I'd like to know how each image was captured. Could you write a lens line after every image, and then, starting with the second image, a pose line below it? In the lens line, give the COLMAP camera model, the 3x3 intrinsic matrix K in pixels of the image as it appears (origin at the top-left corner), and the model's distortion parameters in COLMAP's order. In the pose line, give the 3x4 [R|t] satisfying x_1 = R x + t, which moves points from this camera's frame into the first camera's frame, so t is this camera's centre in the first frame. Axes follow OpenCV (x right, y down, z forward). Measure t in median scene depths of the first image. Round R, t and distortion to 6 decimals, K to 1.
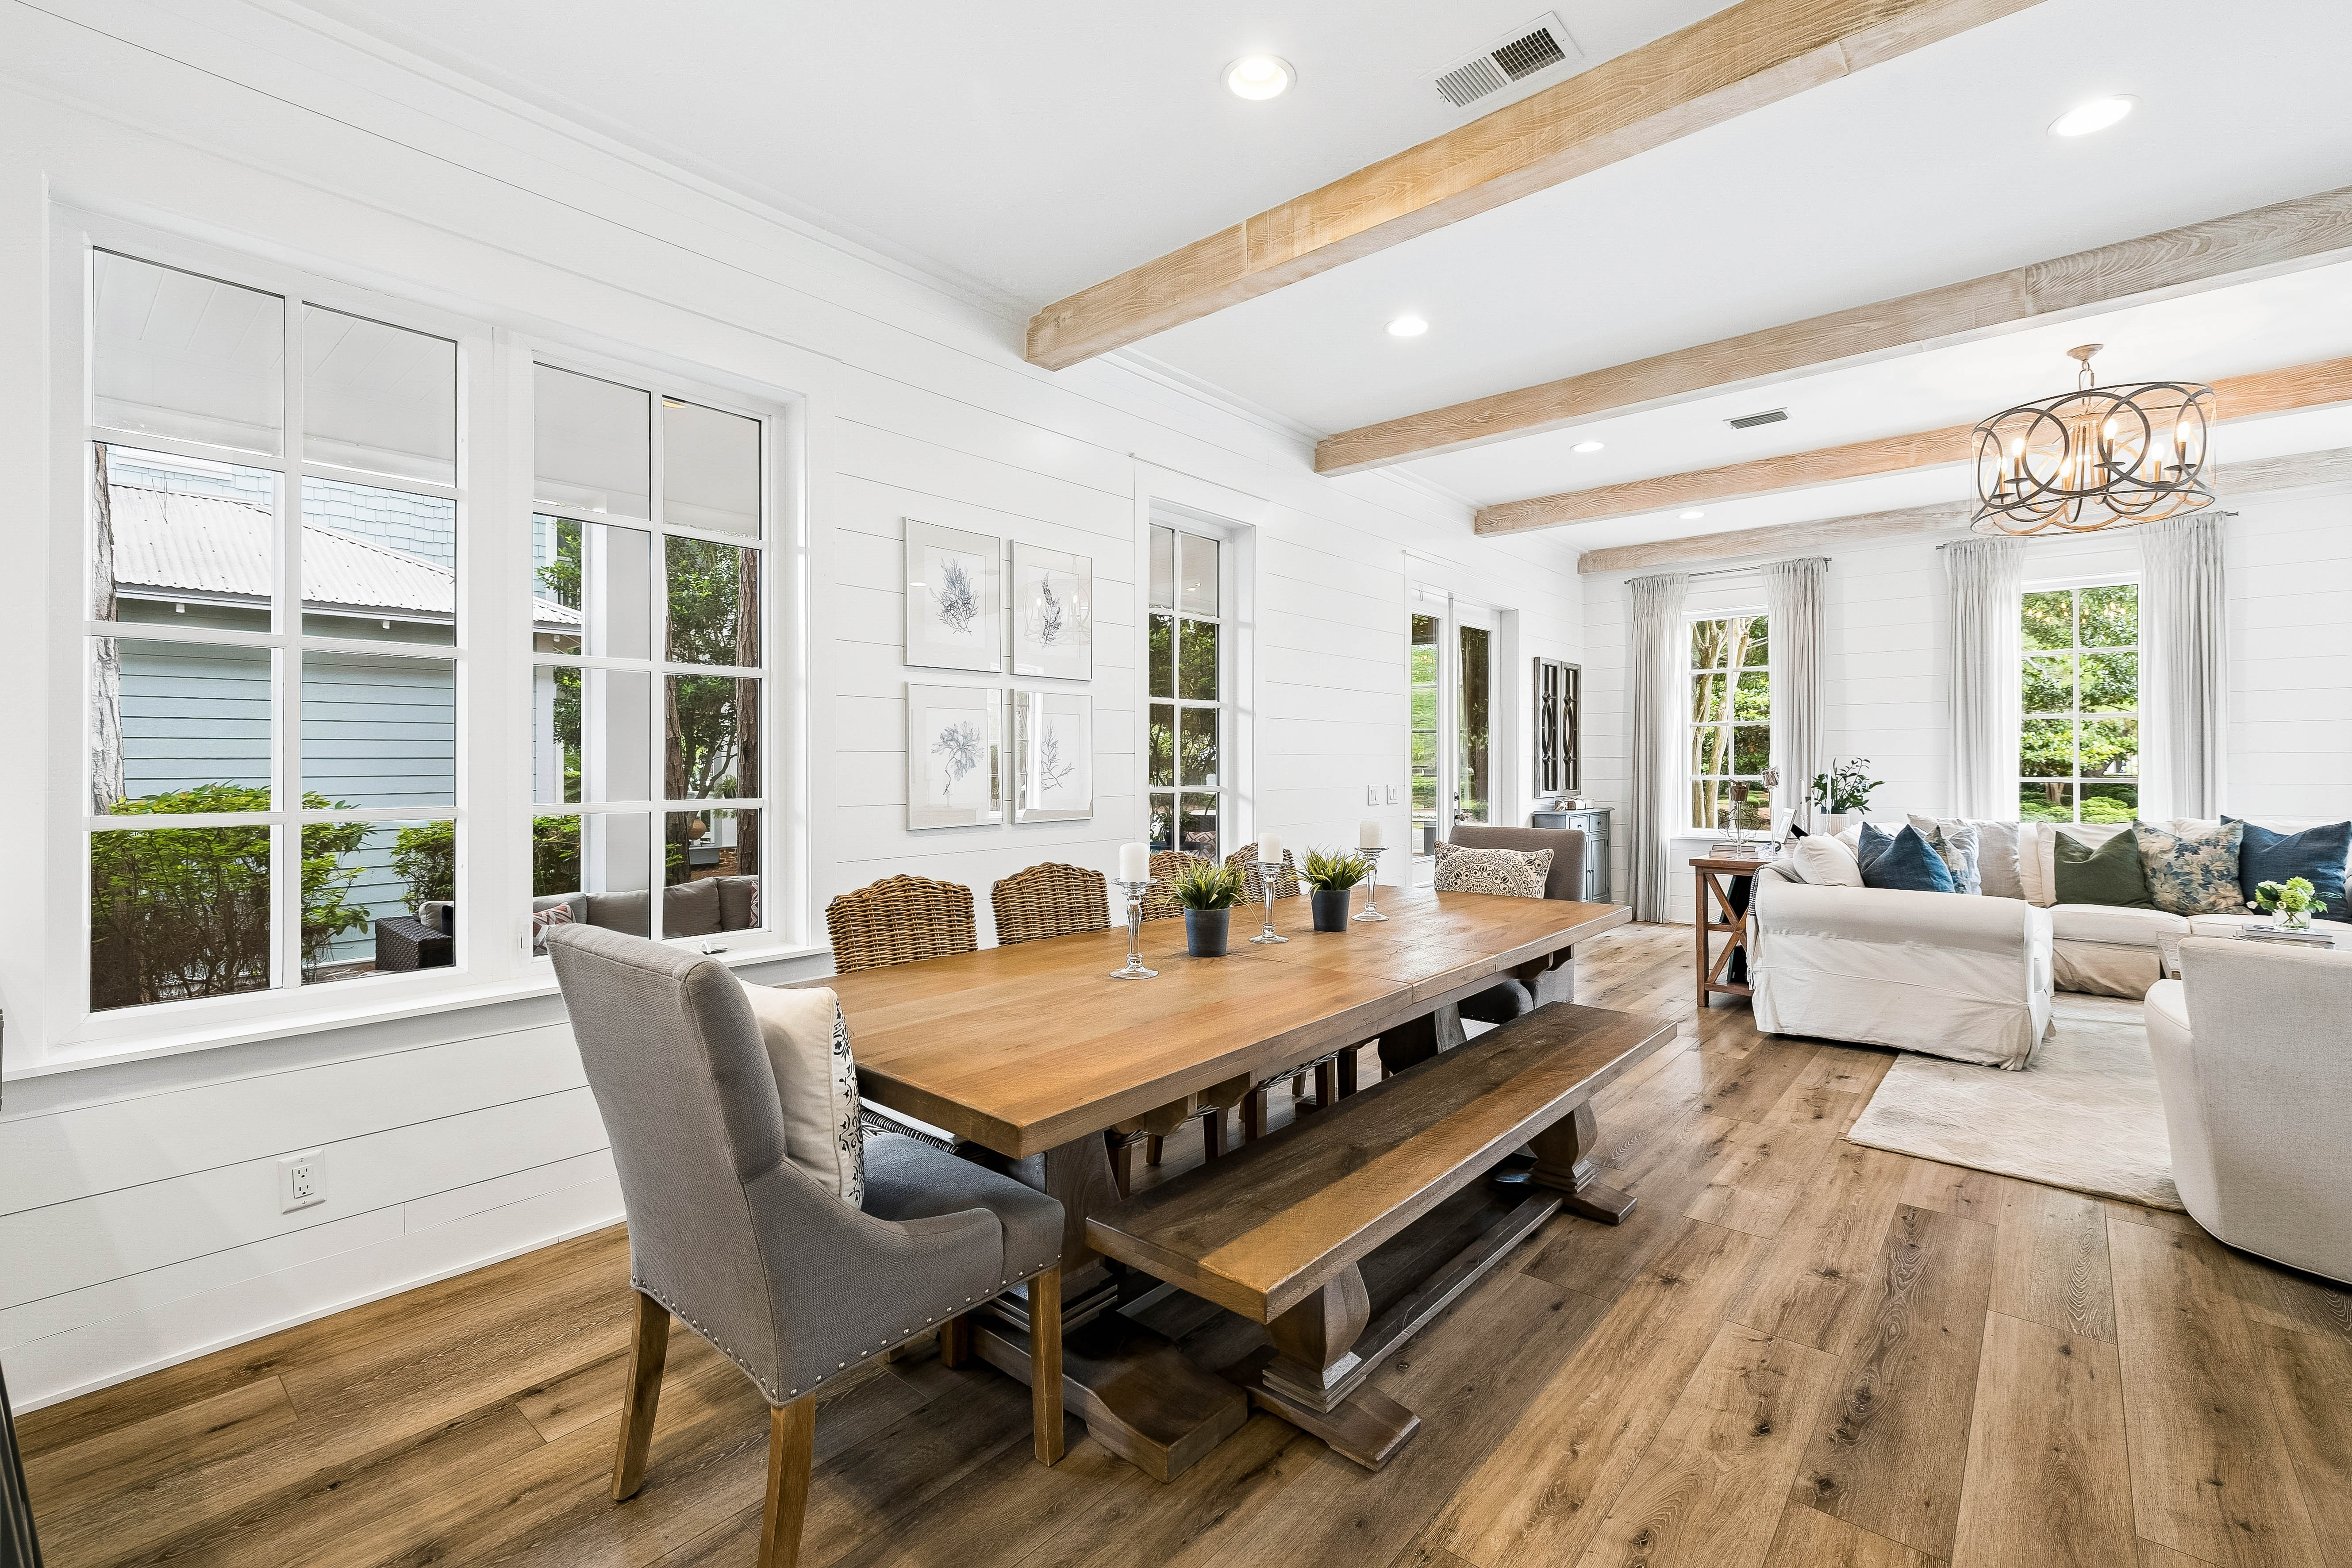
lens RADIAL K [[991.2, 0, 1231.2], [0, 991.2, 761.0], [0, 0, 1]] dist [-0.002970, 0.000301]
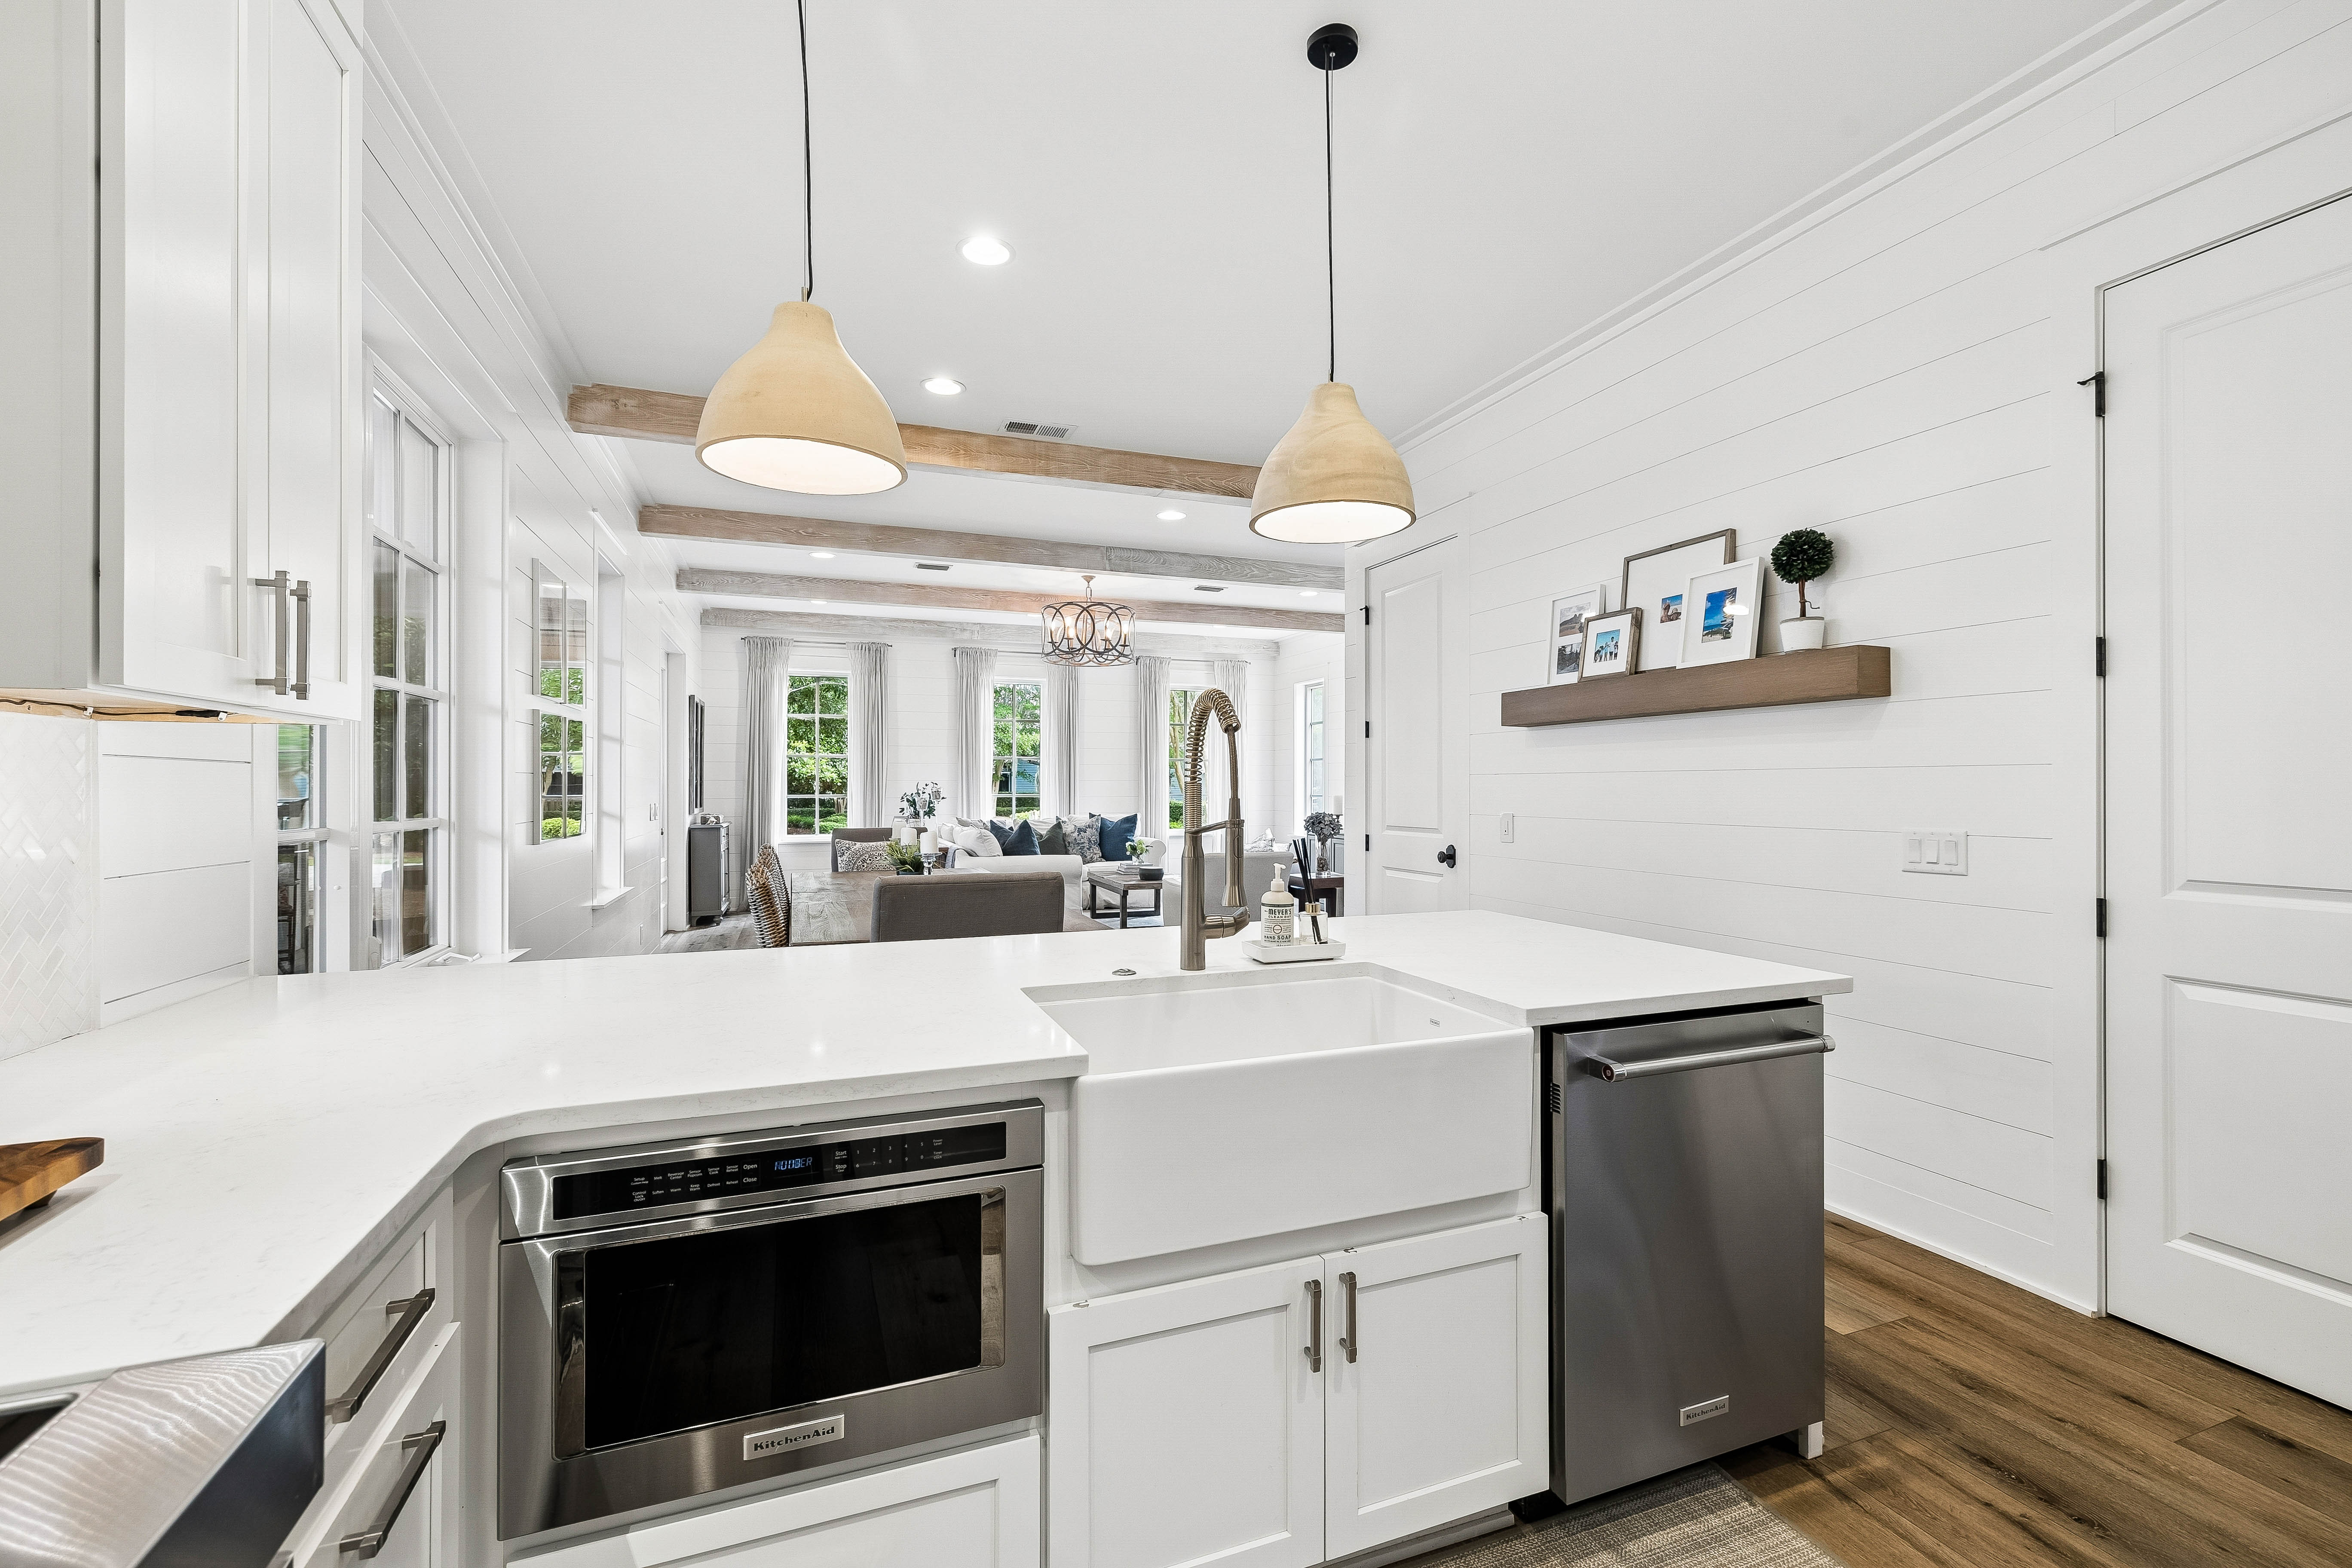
lens RADIAL K [[991.2, 0, 1177.4], [0, 991.2, 791.8], [0, 0, 1]] dist [-0.002970, 0.000301]
pose [[0.494788, -0.002444, 0.869010, -0.719144], [-0.005418, 0.999968, 0.005897, 0.001120], [-0.868997, -0.007626, 0.494759, -0.135391]]
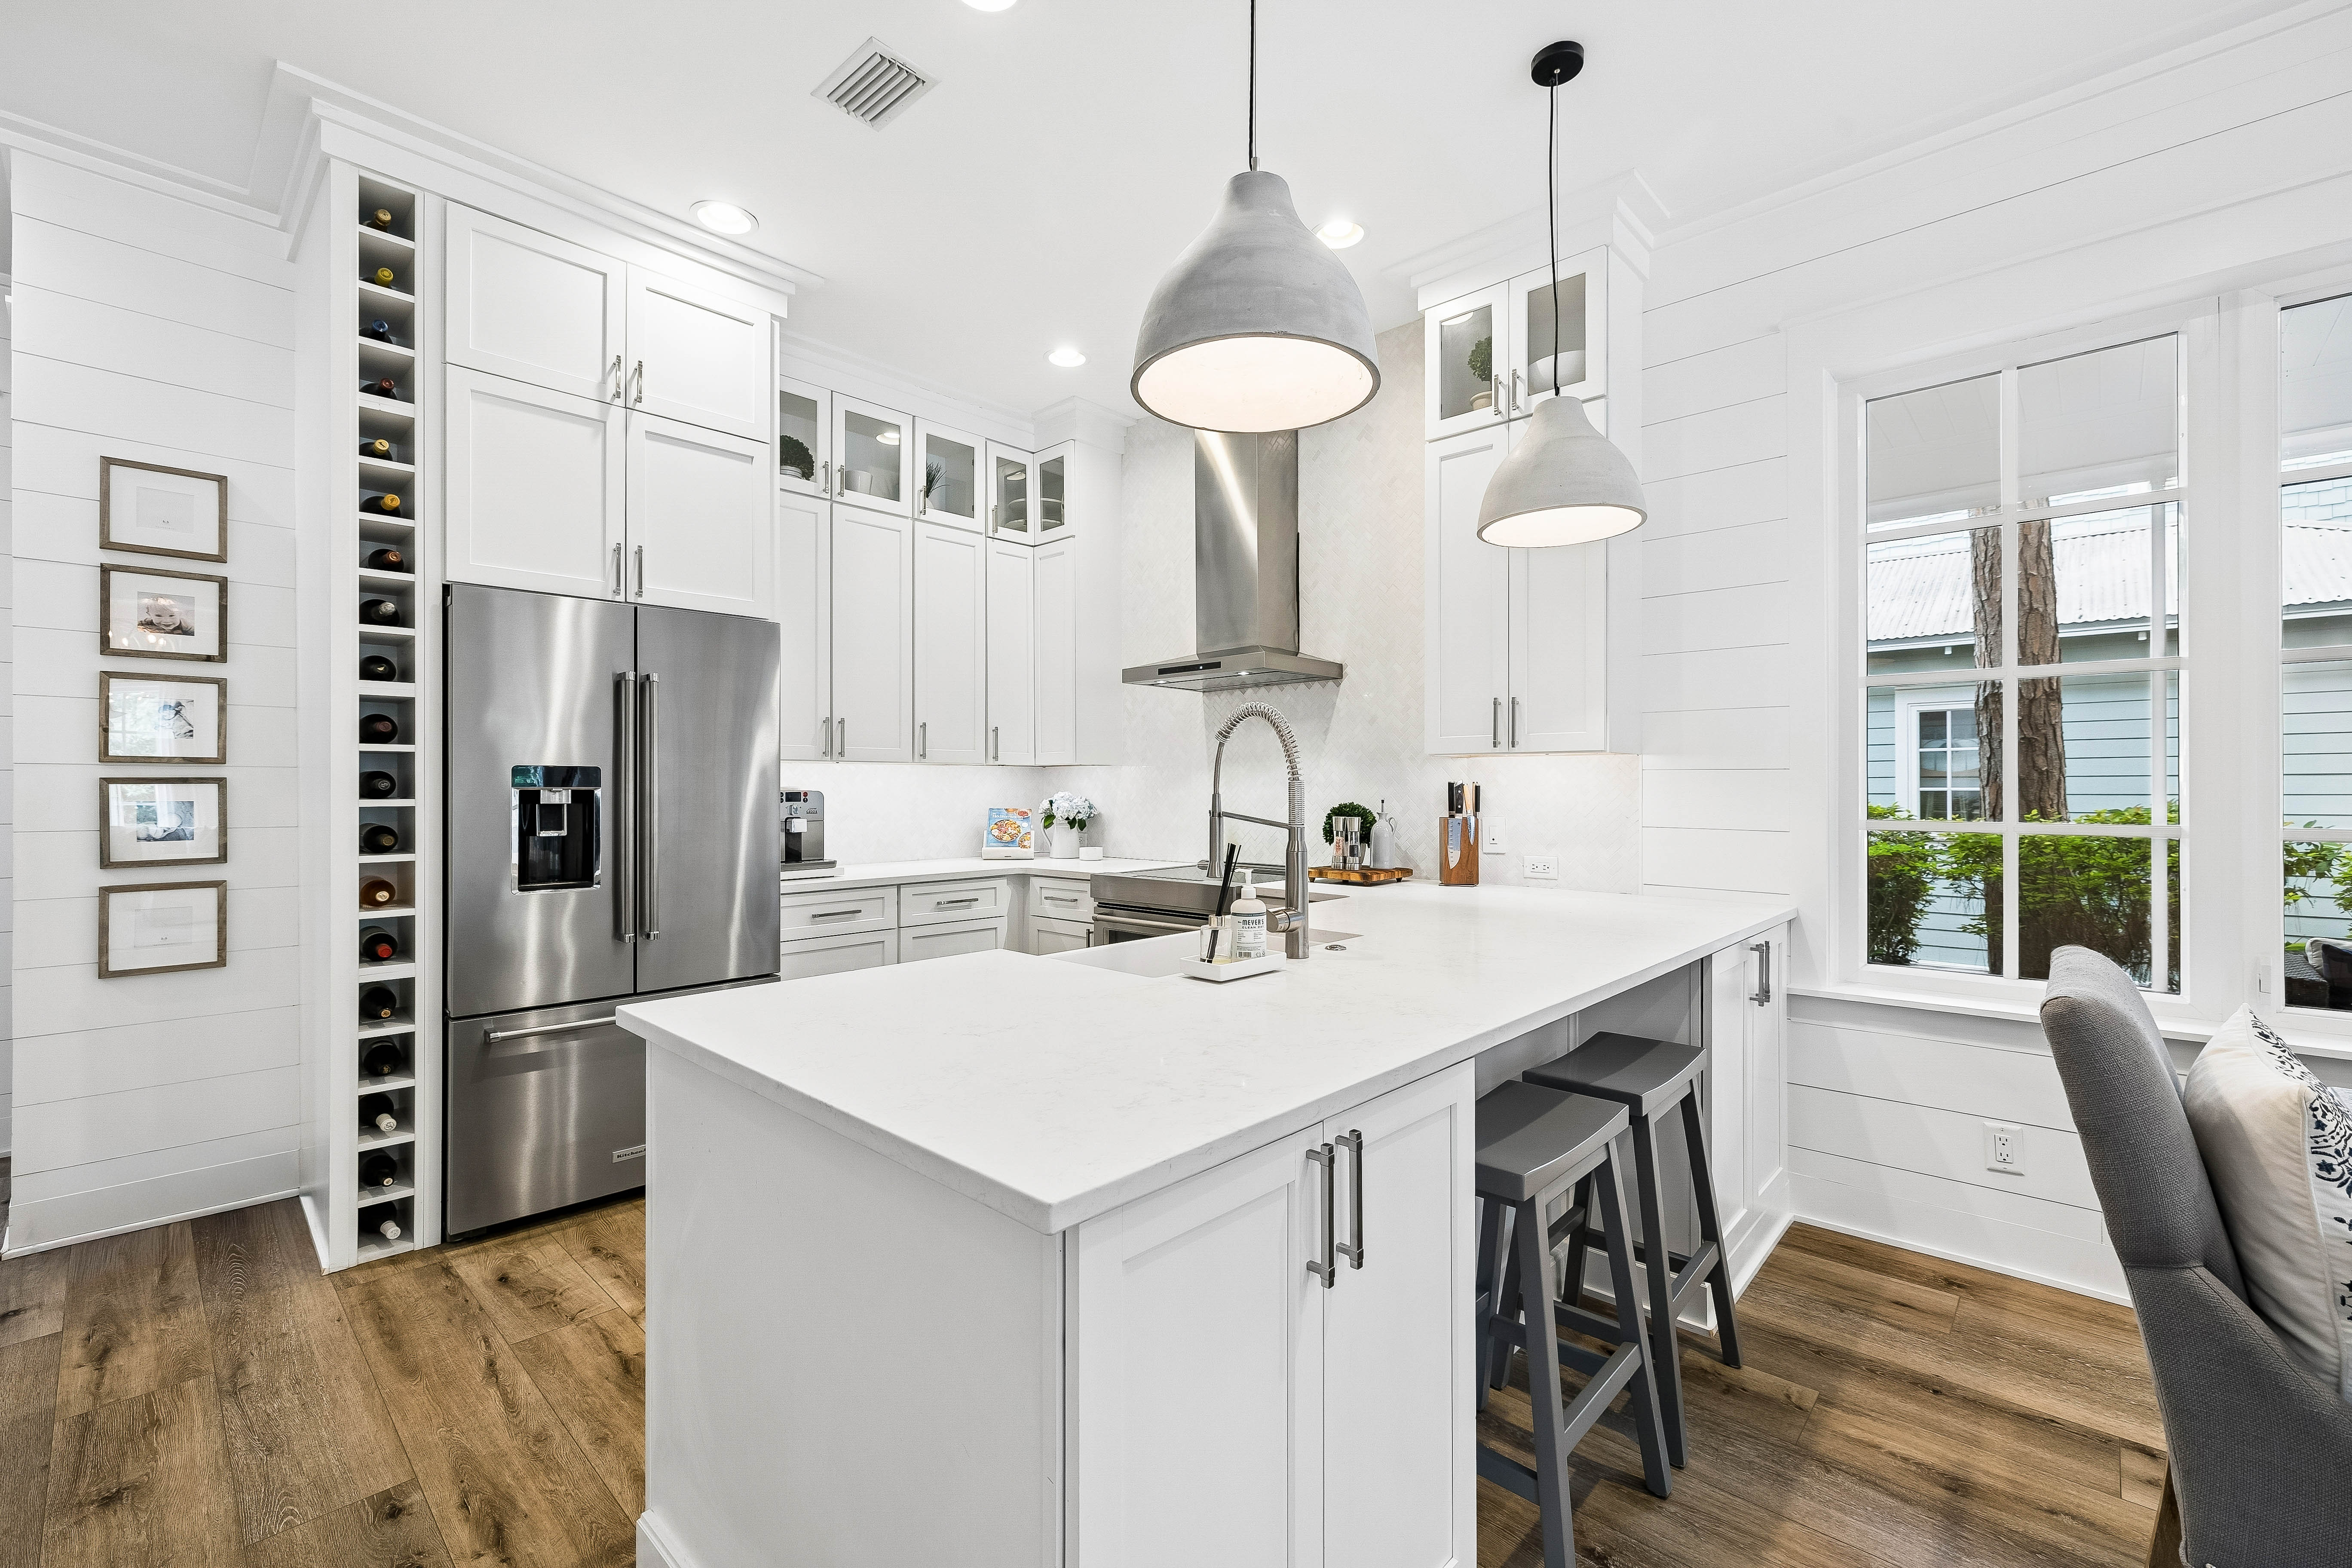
lens RADIAL K [[991.2, 0, 1210.6], [0, 991.2, 785.3], [0, 0, 1]] dist [-0.002970, 0.000301]
pose [[-0.039601, 0.002361, -0.999213, 0.124337], [0.004845, 0.999986, 0.002171, 0.000563], [0.999204, -0.004755, -0.039612, 0.074208]]
